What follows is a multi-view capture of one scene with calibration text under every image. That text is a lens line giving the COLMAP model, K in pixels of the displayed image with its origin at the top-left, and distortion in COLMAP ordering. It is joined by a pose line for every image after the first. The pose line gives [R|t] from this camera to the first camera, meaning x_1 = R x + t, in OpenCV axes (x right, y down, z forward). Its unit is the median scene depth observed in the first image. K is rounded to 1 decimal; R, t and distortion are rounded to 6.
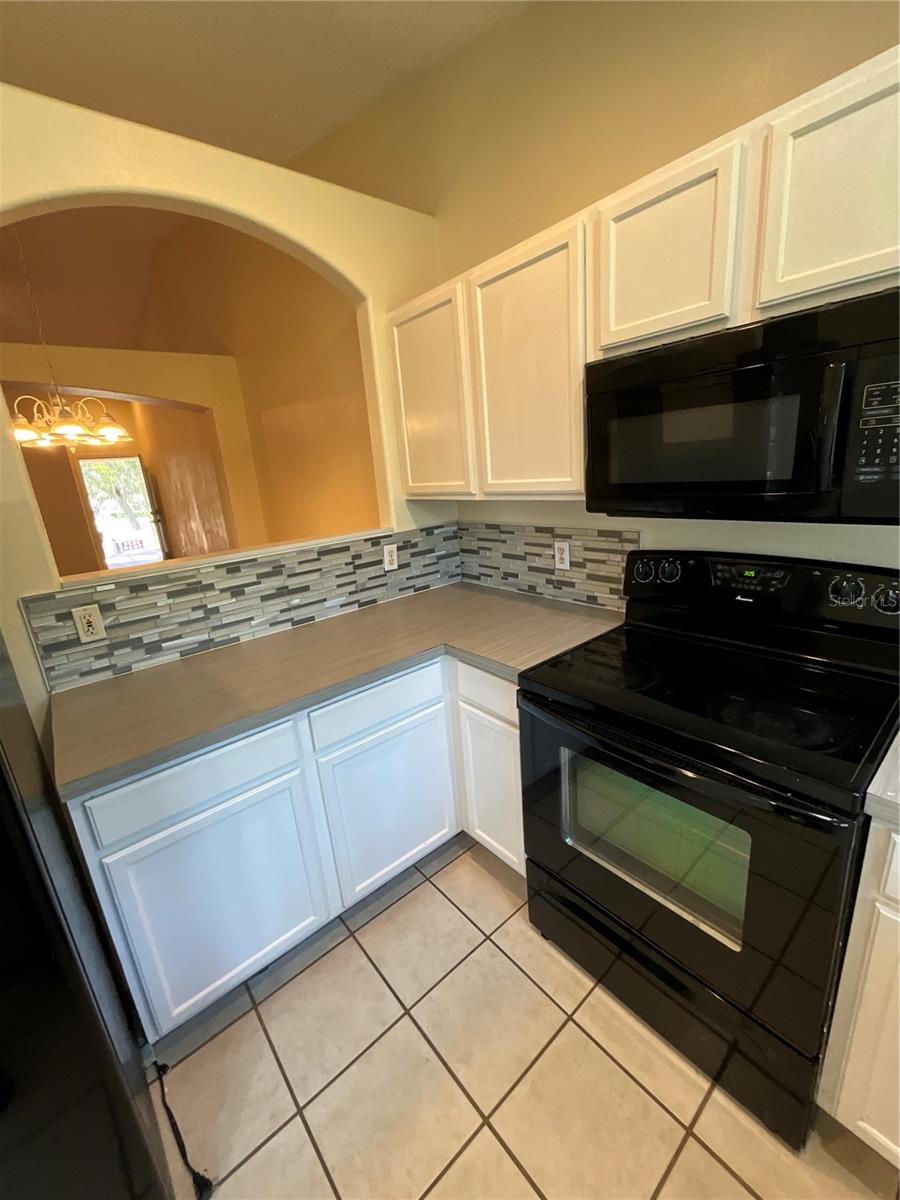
lens RADIAL K [[485.2, 0, 447.7], [0, 485.2, 598.1], [0, 0, 1]] dist [-0.001162, 0.000587]
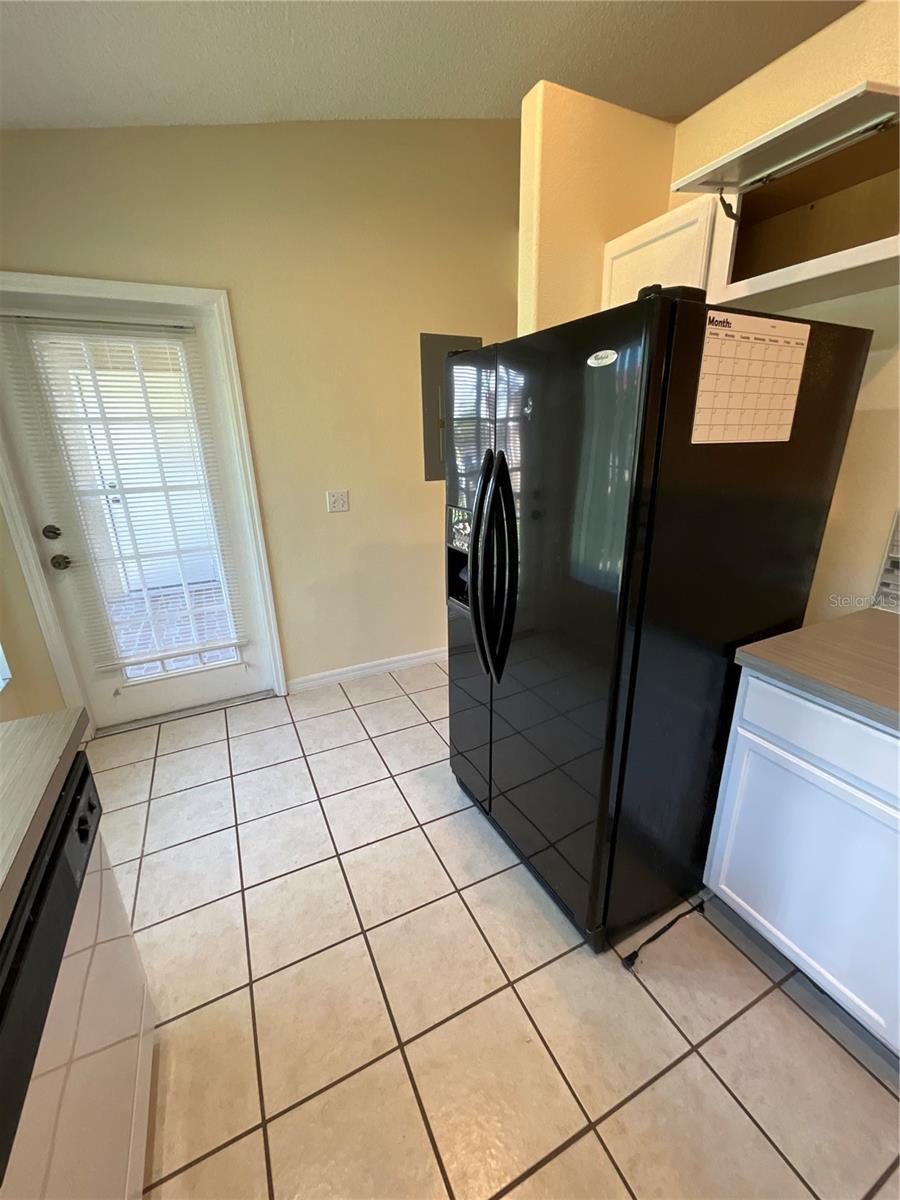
lens RADIAL K [[485.2, 0, 447.7], [0, 485.2, 598.1], [0, 0, 1]] dist [-0.001162, 0.000587]
pose [[-0.240113, 0.389372, -0.889233, 0.324131], [-0.216644, 0.871434, 0.440077, -0.080983], [0.946262, 0.298316, -0.124887, 0.338578]]
